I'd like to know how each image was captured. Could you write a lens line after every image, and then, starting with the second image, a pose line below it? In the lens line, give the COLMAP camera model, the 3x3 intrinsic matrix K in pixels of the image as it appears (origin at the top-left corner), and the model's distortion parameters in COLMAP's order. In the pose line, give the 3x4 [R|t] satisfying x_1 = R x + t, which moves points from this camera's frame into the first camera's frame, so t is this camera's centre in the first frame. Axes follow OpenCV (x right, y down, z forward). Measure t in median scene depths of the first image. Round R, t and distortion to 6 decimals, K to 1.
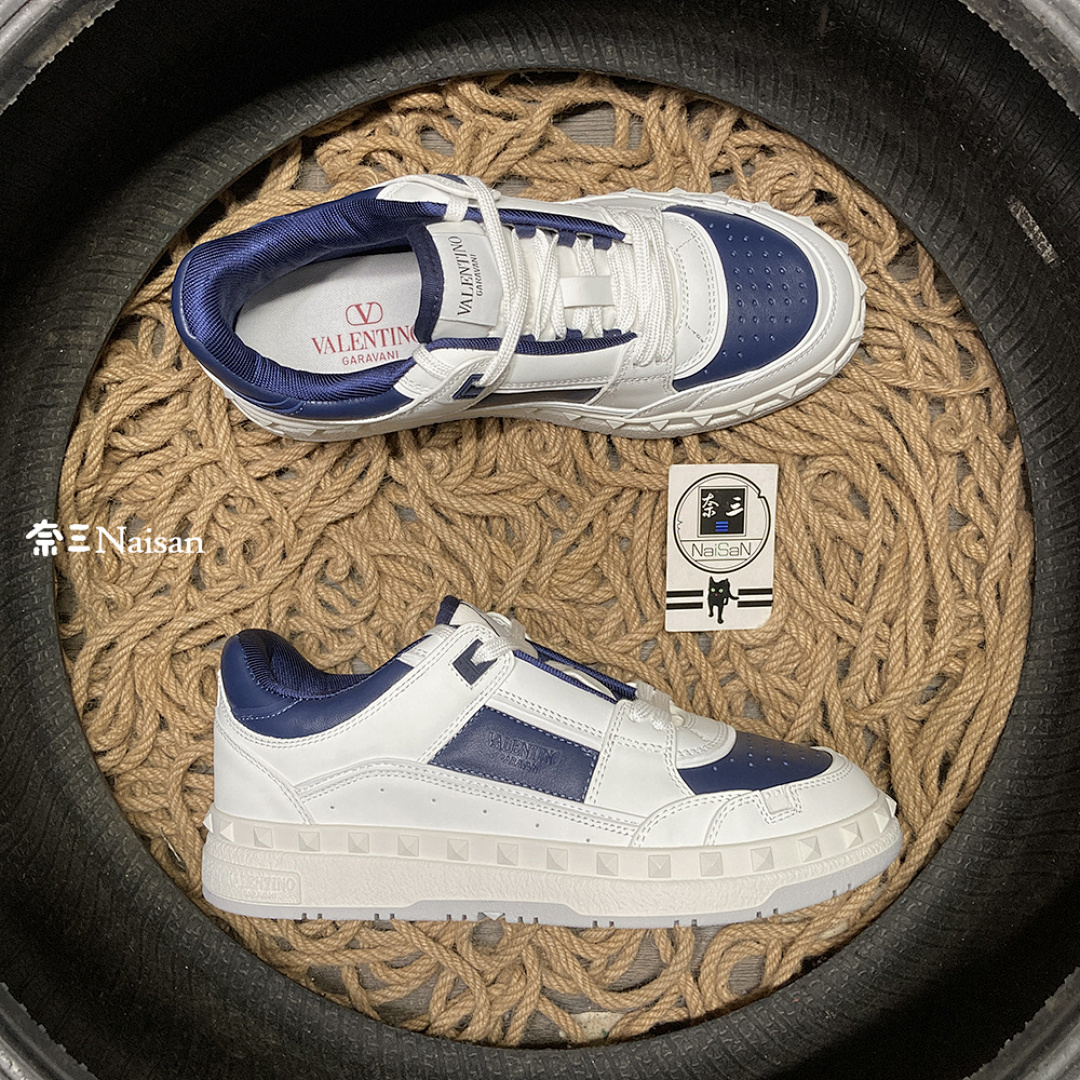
lens RADIAL K [[1187.2, 0, 540.0], [0, 1187.2, 540.0], [0, 0, 1]] dist [0.059049, -0.031511]
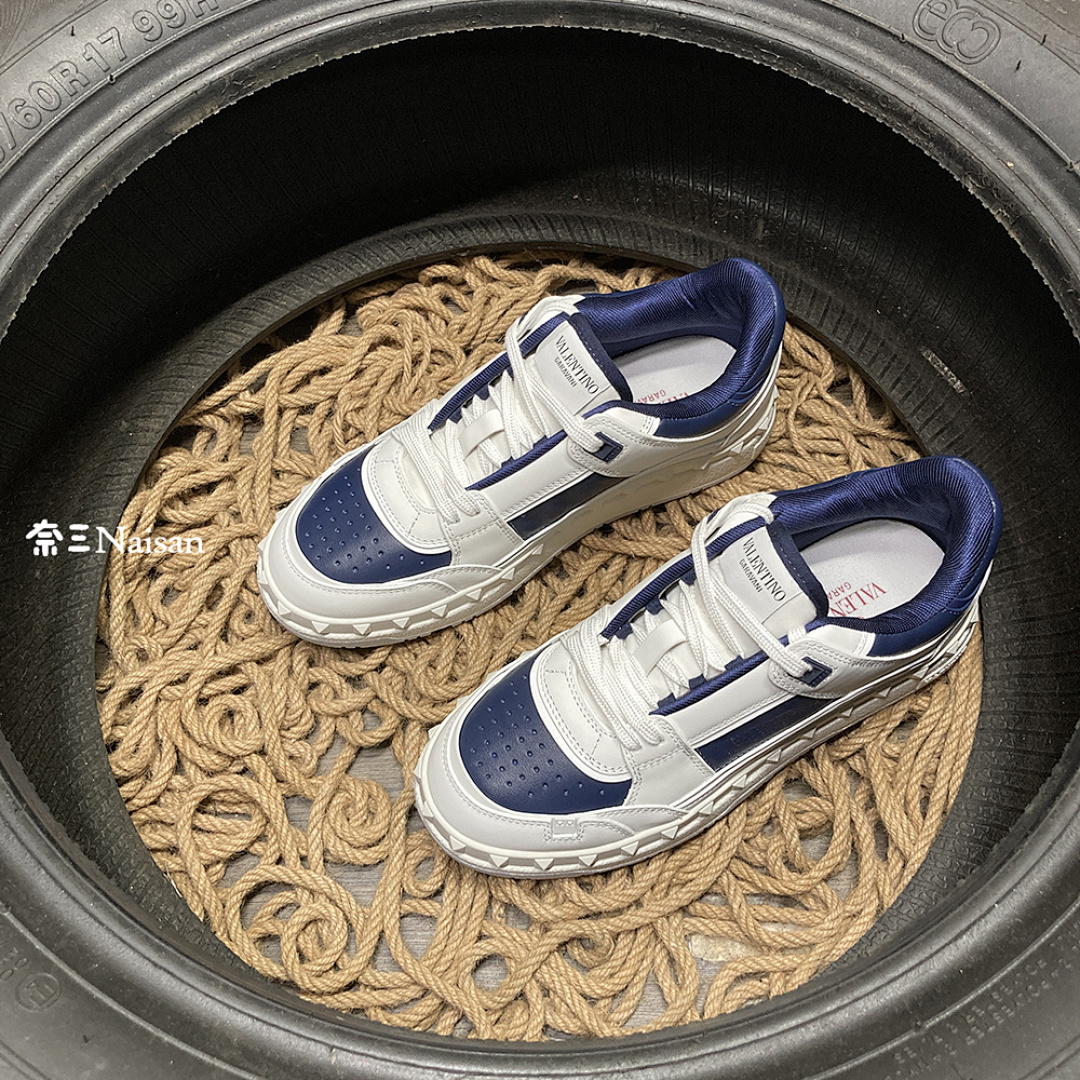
lens RADIAL K [[1217.5, 0, 549.2], [0, 1217.5, 538.7], [0, 0, 1]] dist [0.109343, -0.006204]
pose [[0.999387, 0.008046, 0.034083, -0.032288], [0.005760, 0.922227, -0.386607, 0.393628], [-0.034543, 0.386566, 0.921615, -0.077650]]
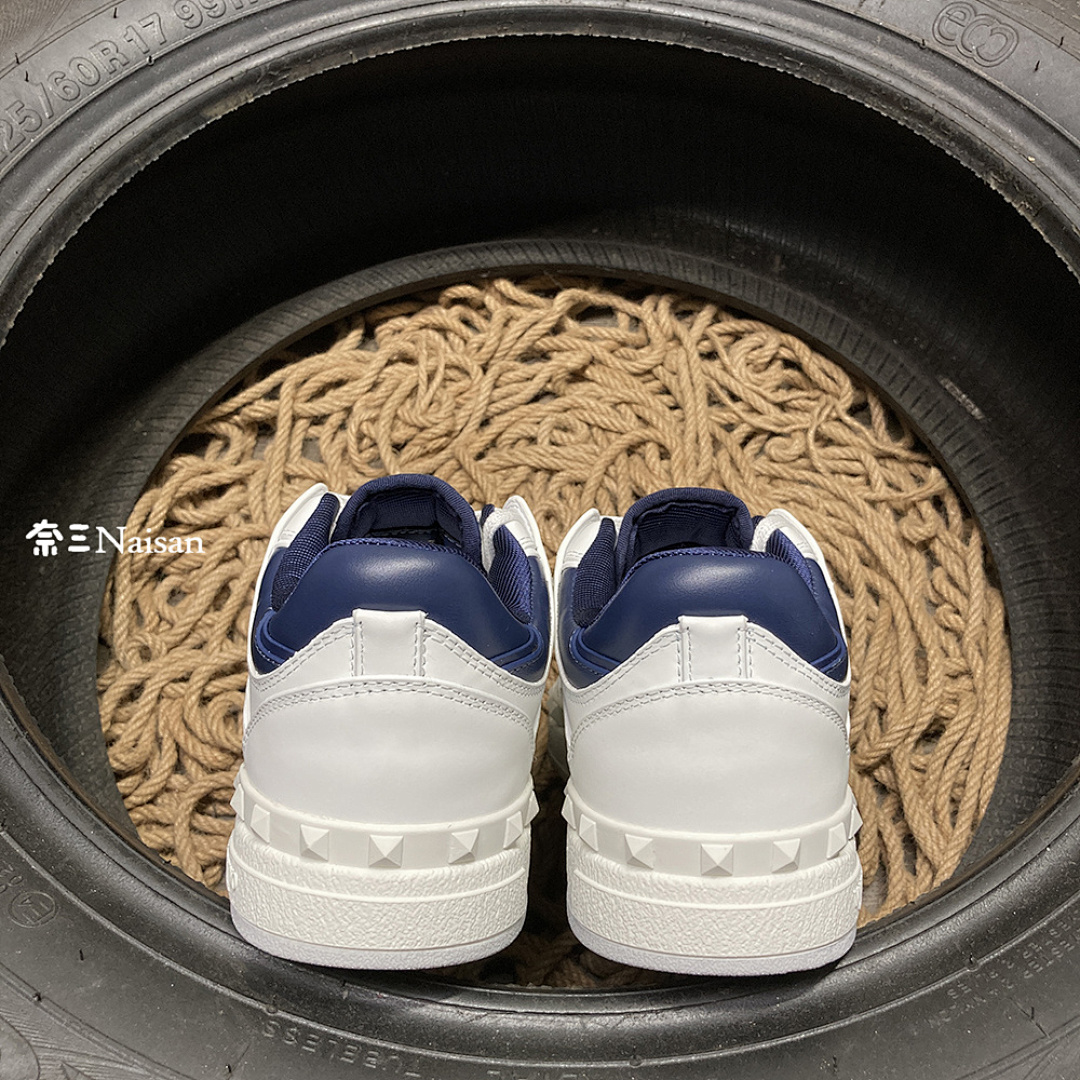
lens RADIAL K [[1233.4, 0, 559.0], [0, 1233.4, 540.7], [0, 0, 1]] dist [0.097095, 0.000751]
pose [[0.998548, 0.030808, 0.044185, -0.050939], [-0.005684, 0.875981, -0.482312, 0.497229], [-0.053565, 0.481361, 0.874884, -0.018649]]
